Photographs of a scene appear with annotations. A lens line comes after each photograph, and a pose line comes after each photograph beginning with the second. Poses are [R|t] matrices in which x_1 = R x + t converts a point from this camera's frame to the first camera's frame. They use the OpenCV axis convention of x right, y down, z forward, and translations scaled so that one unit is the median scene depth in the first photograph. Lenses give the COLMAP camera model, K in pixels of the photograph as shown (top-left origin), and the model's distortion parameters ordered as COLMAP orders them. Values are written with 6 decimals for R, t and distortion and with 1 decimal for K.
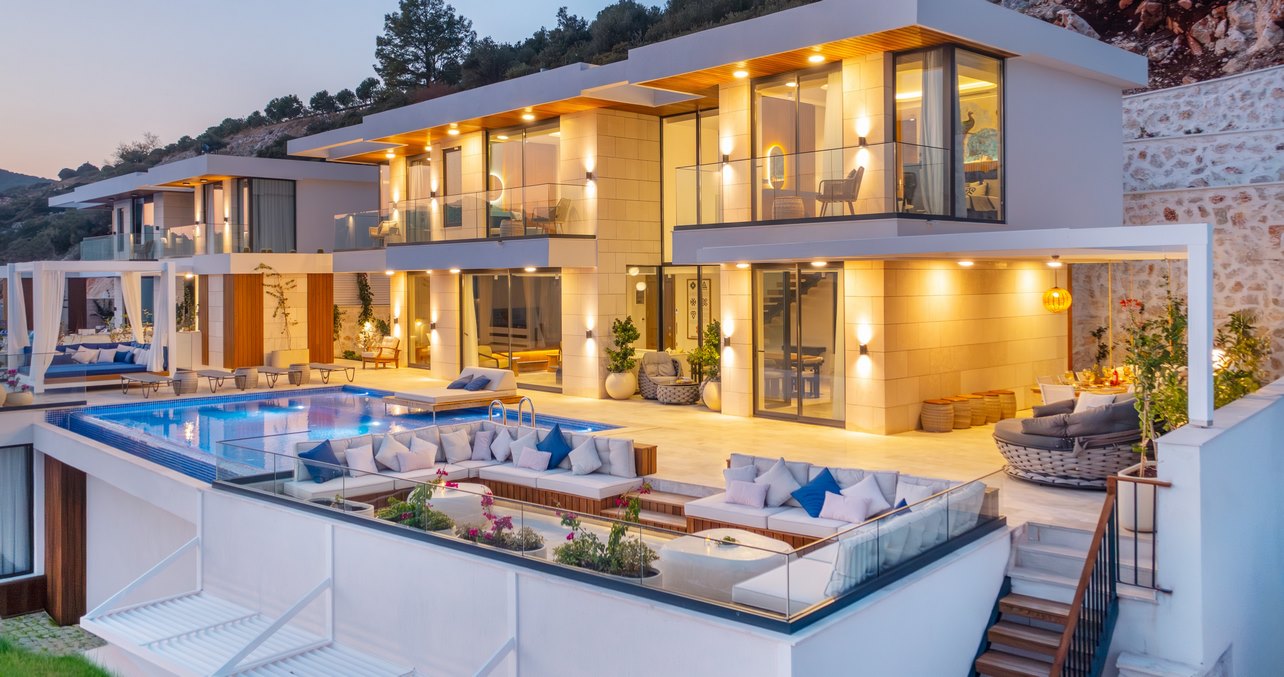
lens RADIAL K [[1037.9, 0, 644.0], [0, 1037.9, 286.2], [0, 0, 1]] dist [0.006396, 0.011199]
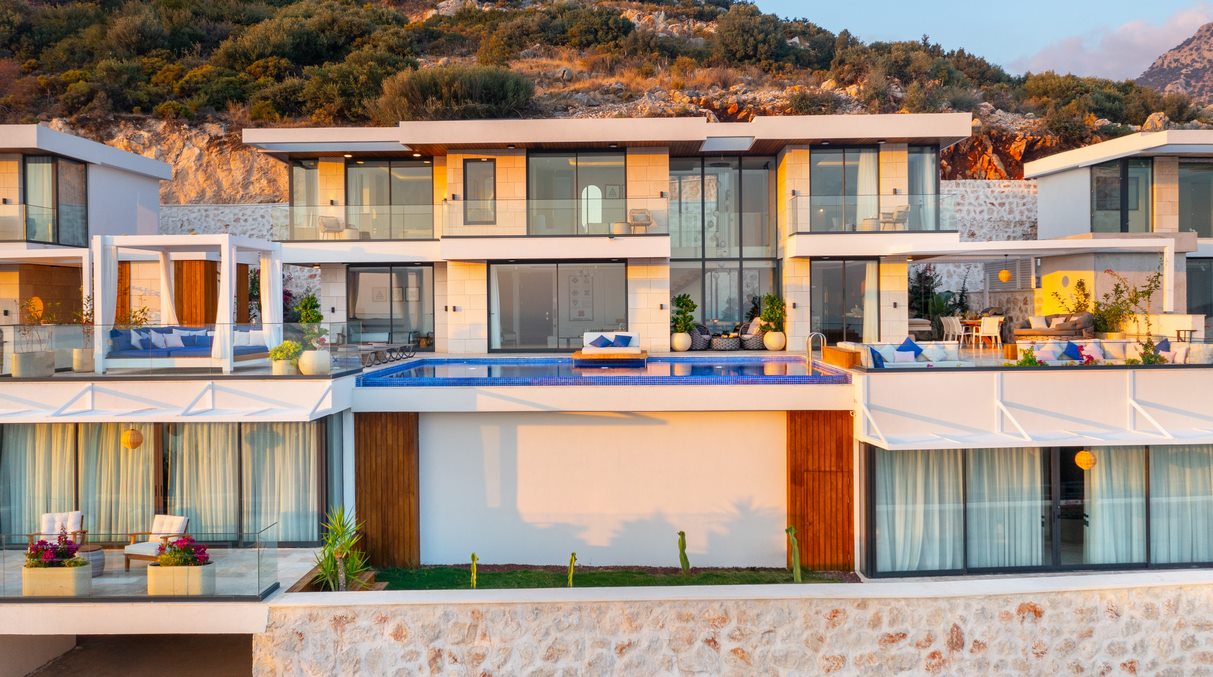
lens RADIAL K [[974.3, 0, 606.5], [0, 974.3, 338.5], [0, 0, 1]] dist [-0.003452, -0.002978]
pose [[0.692223, -0.019052, 0.721432, -0.992172], [0.009867, 0.999808, 0.016935, 0.061853], [-0.721616, -0.004604, 0.692278, 0.126662]]
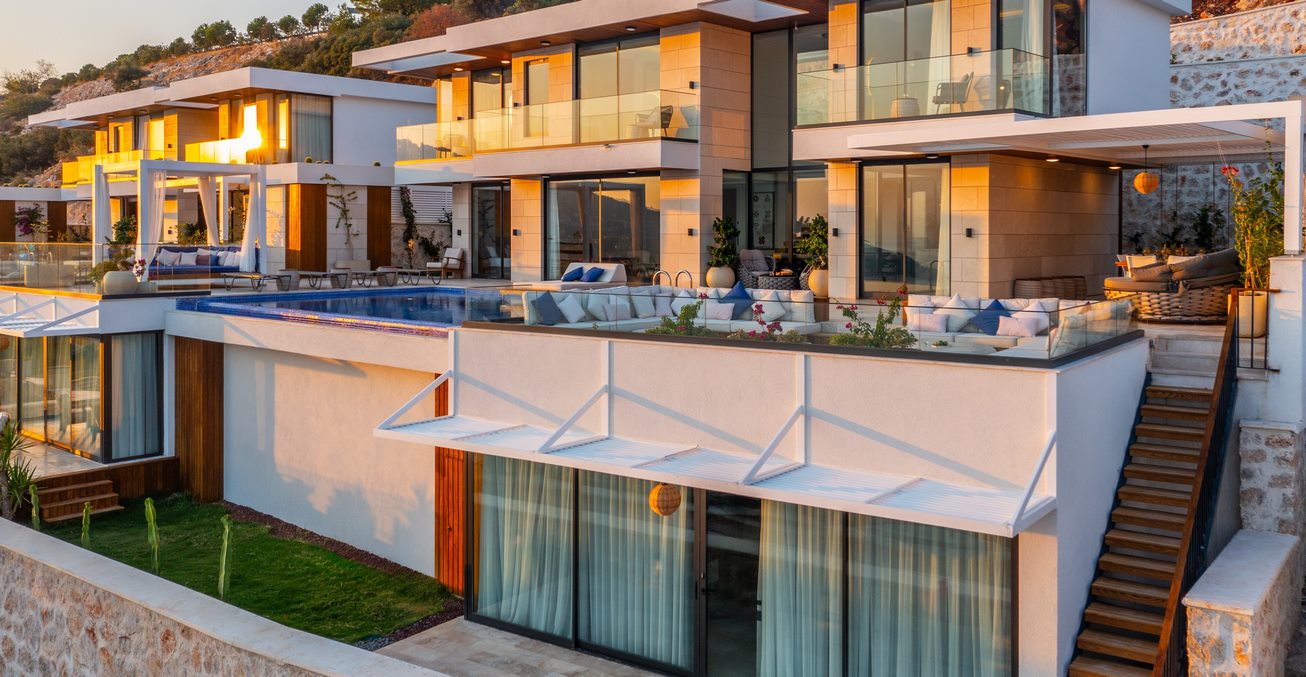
lens RADIAL K [[1120.0, 0, 686.7], [0, 1120.0, 263.0], [0, 0, 1]] dist [0.009528, -0.003737]
pose [[0.994655, 0.005312, 0.103119, -0.165227], [-0.006961, 0.999853, 0.015638, 0.056353], [-0.103021, -0.016272, 0.994546, -0.147028]]
